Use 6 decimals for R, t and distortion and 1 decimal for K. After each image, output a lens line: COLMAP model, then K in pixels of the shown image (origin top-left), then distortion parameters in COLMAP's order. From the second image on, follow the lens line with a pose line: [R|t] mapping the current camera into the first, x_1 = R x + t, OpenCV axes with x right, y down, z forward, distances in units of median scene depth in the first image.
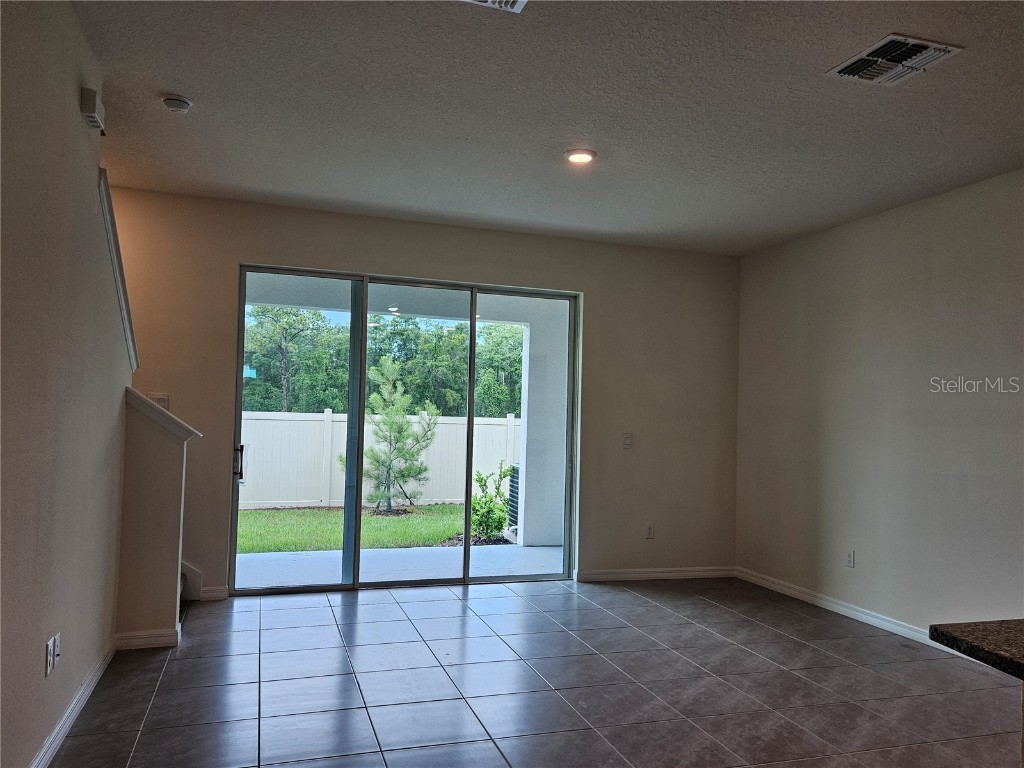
lens RADIAL K [[688.4, 0, 514.6], [0, 688.4, 382.7], [0, 0, 1]] dist [0.019660, 0.005810]
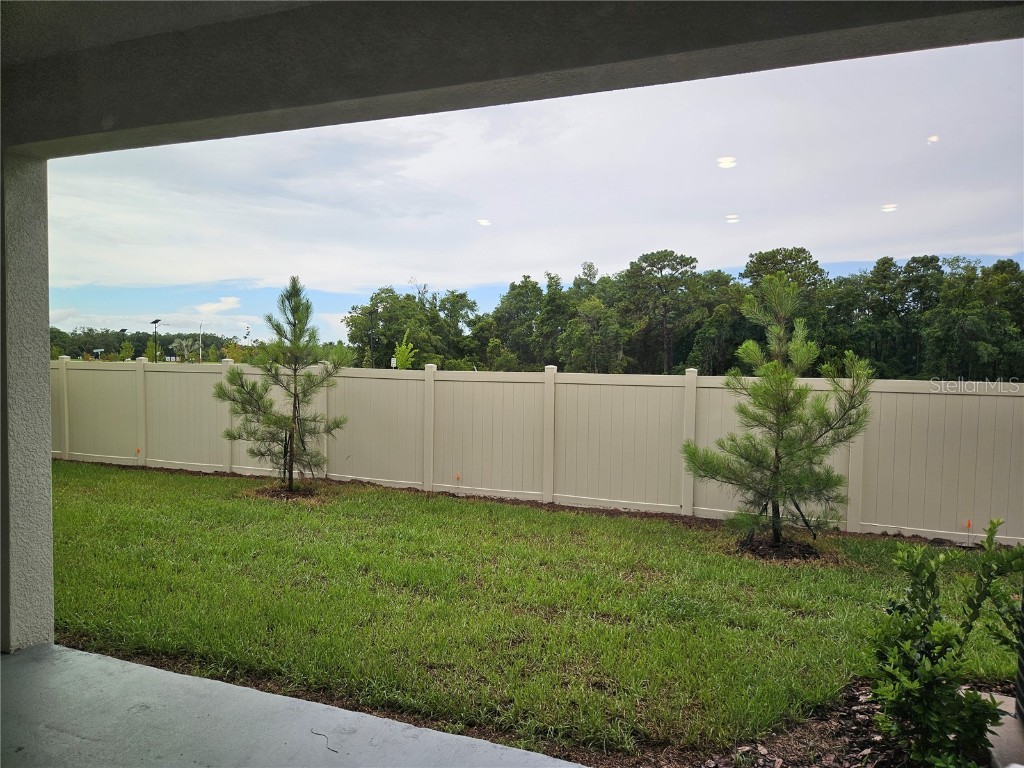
lens RADIAL K [[688.4, 0, 521.5], [0, 688.4, 385.7], [0, 0, 1]] dist [0.019660, 0.005810]
pose [[0.776008, 0.003199, -0.630715, 0.014780], [0.036074, 0.998125, 0.049446, 0.016521], [0.629691, -0.061123, 0.774438, 0.407042]]
